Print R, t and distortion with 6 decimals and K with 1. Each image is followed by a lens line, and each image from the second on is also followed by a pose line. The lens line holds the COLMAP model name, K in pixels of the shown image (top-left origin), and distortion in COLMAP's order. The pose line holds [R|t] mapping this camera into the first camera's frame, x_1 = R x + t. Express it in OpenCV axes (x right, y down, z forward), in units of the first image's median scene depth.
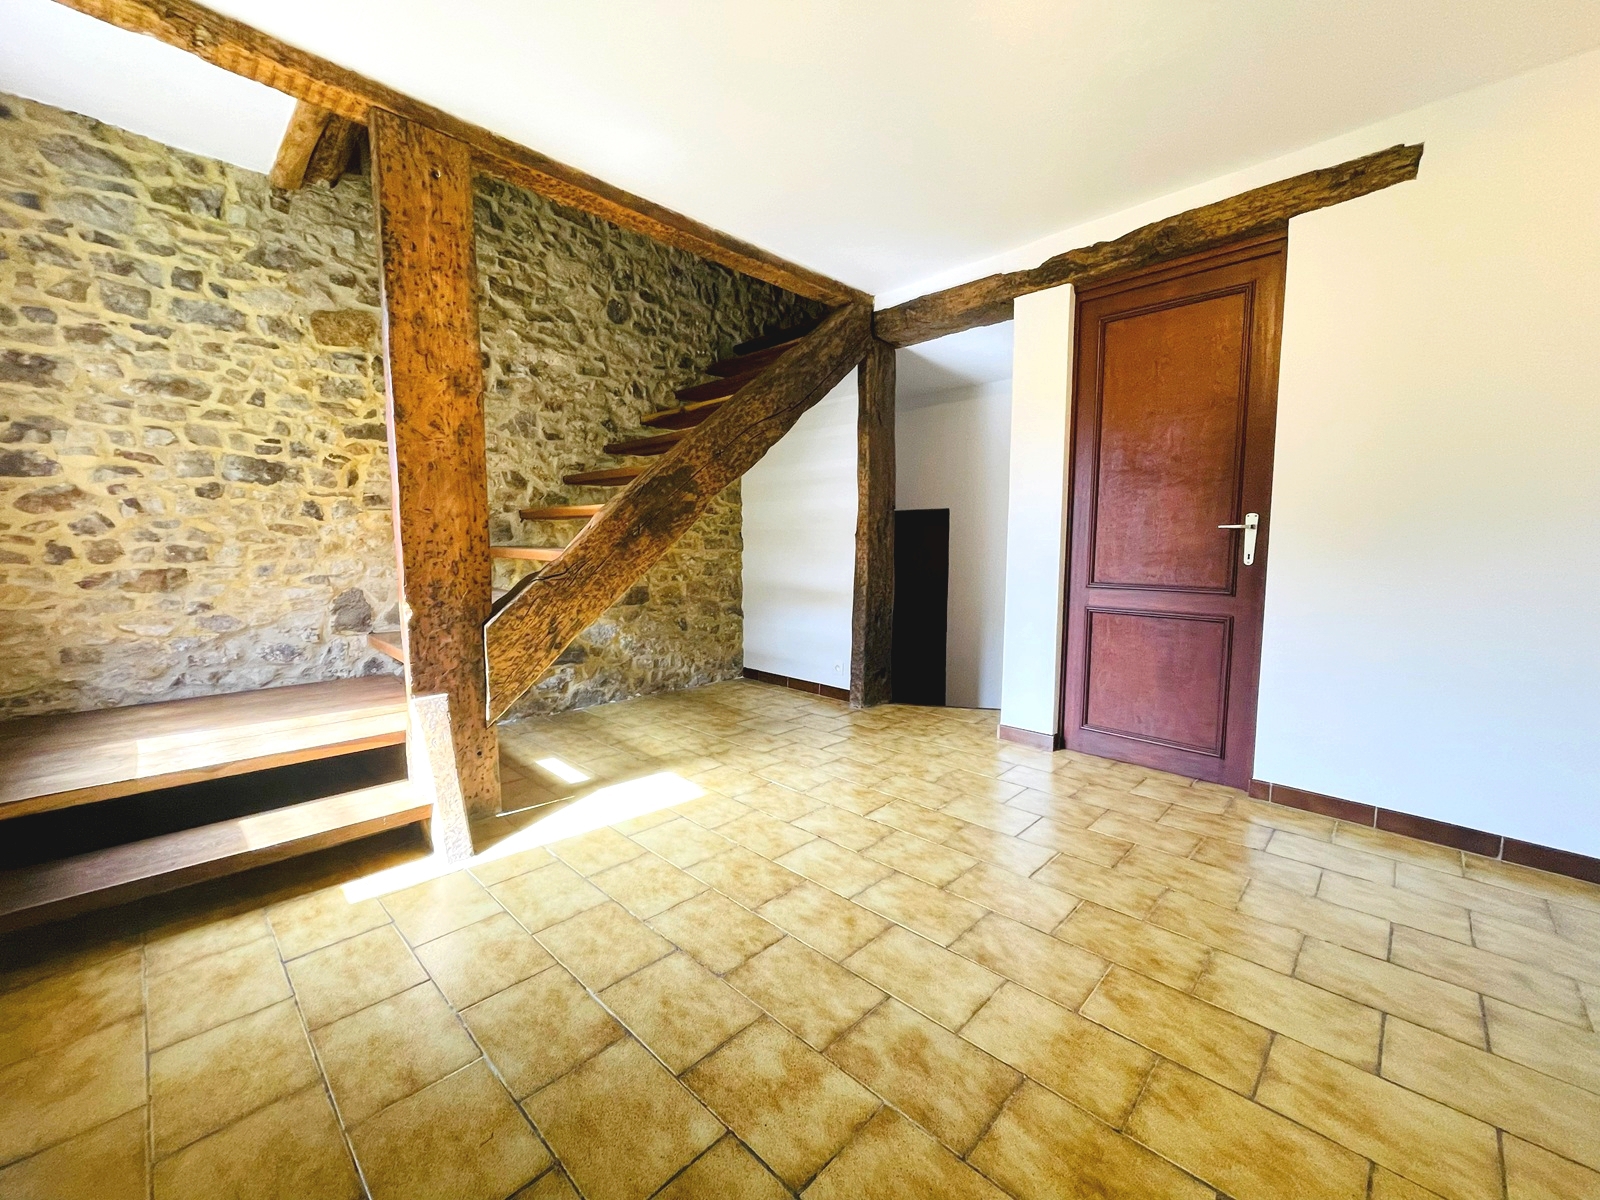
lens RADIAL K [[647.9, 0, 801.8], [0, 647.9, 598.7], [0, 0, 1]] dist [-0.000209, 0.000007]
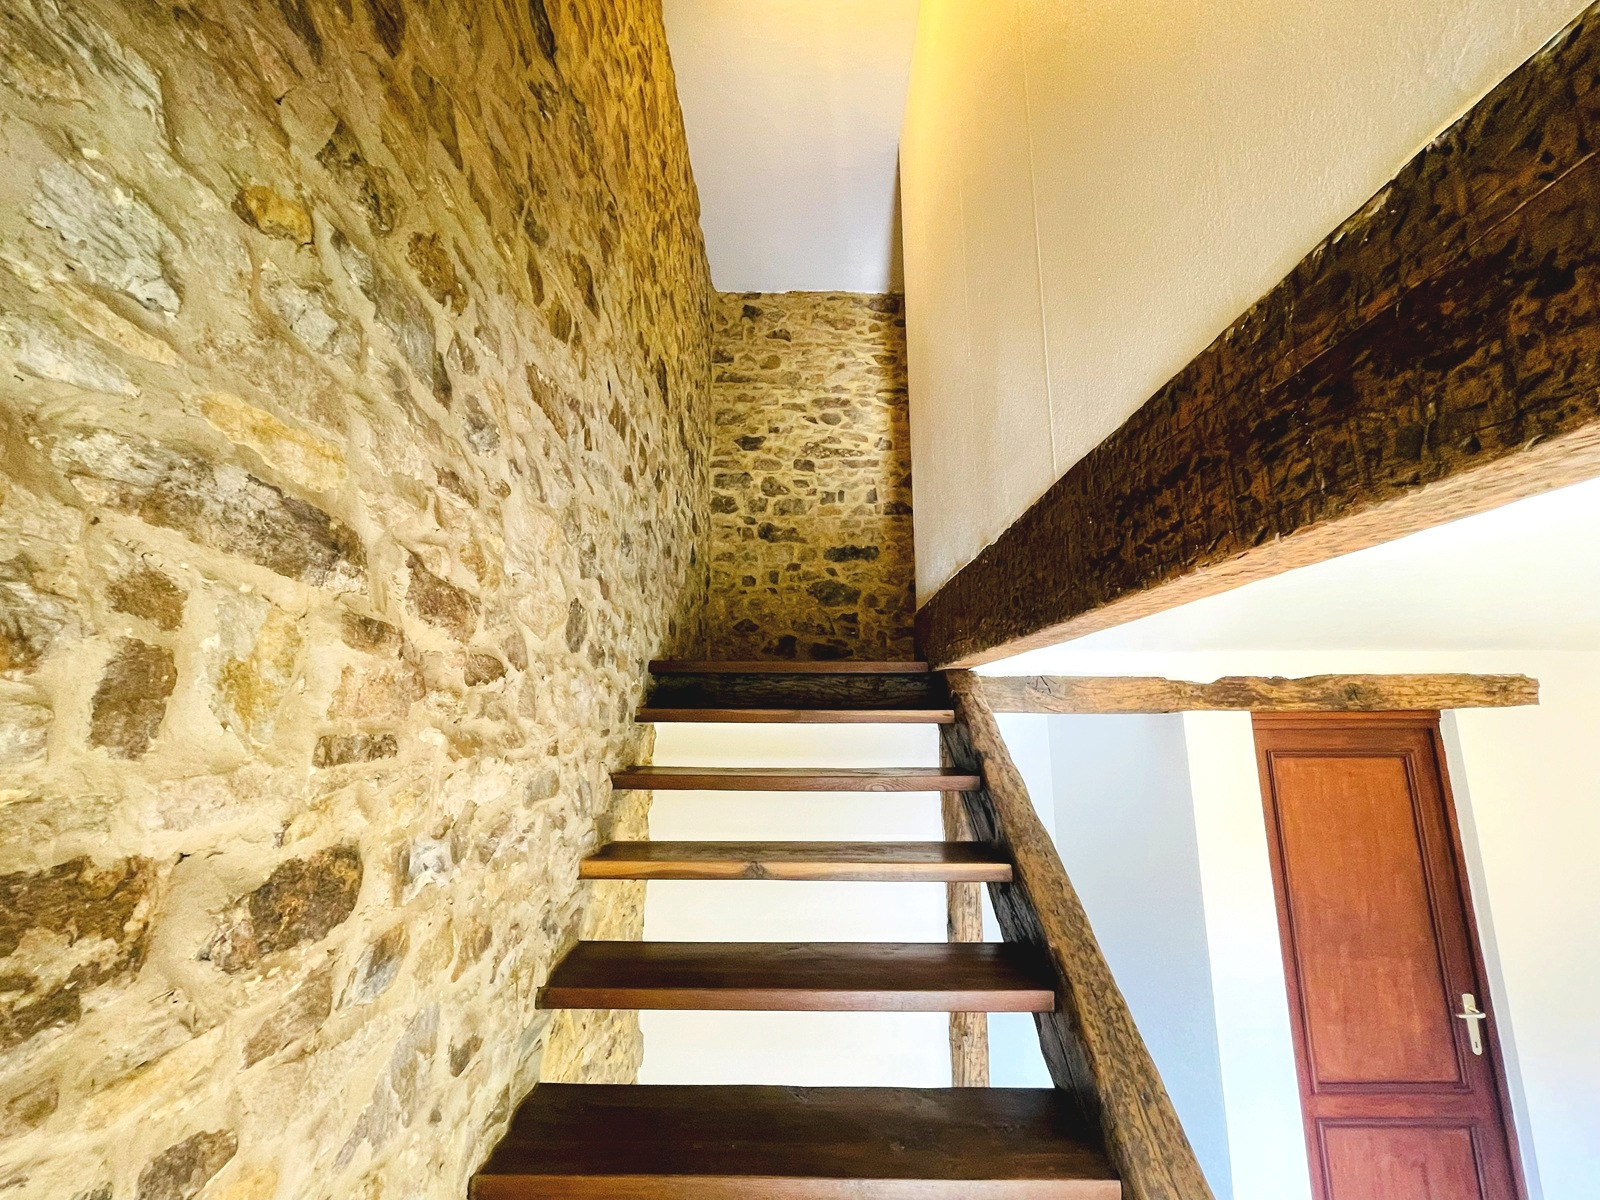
lens RADIAL K [[647.9, 0, 800.4], [0, 647.9, 602.0], [0, 0, 1]] dist [-0.000209, 0.000007]
pose [[0.700403, 0.123835, 0.702923, -0.641411], [0.068688, 0.968568, -0.239076, -0.461942], [-0.710435, 0.215732, 0.669882, 0.812889]]
